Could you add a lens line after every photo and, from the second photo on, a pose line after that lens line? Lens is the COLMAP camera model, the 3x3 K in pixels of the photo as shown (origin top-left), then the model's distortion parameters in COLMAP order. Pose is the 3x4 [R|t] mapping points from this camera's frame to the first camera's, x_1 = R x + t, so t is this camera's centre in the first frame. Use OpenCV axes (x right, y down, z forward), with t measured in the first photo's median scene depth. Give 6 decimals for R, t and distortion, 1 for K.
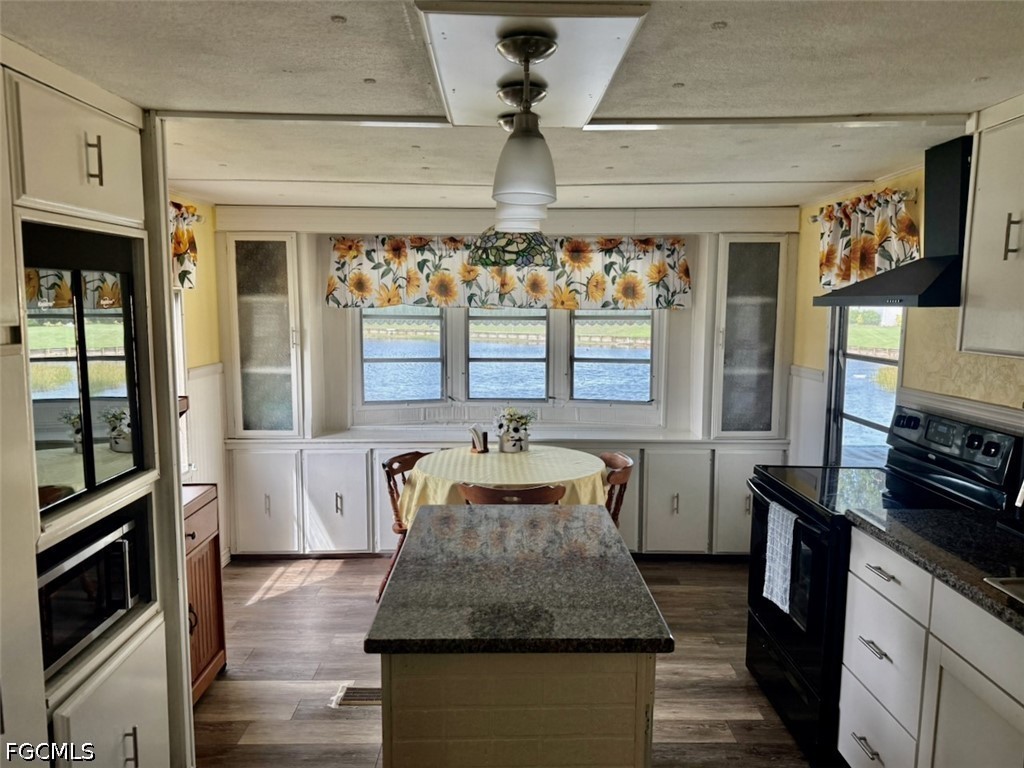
lens RADIAL K [[725.3, 0, 512.0], [0, 725.3, 384.0], [0, 0, 1]] dist [0.044512, 0.000283]
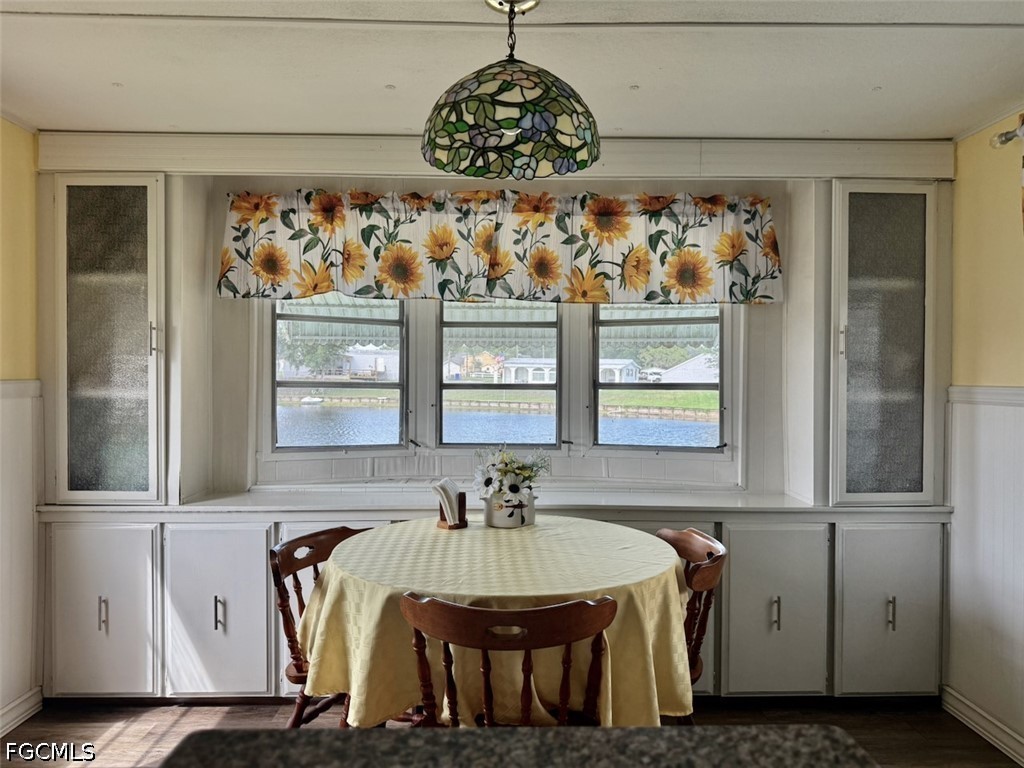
lens RADIAL K [[709.1, 0, 512.0], [0, 709.1, 384.0], [0, 0, 1]] dist [0.073240, -0.123527]
pose [[0.999921, 0.001818, 0.012412, -0.003185], [-0.000580, 0.995084, -0.099037, 0.032478], [-0.012531, 0.099022, 0.995006, 0.380376]]
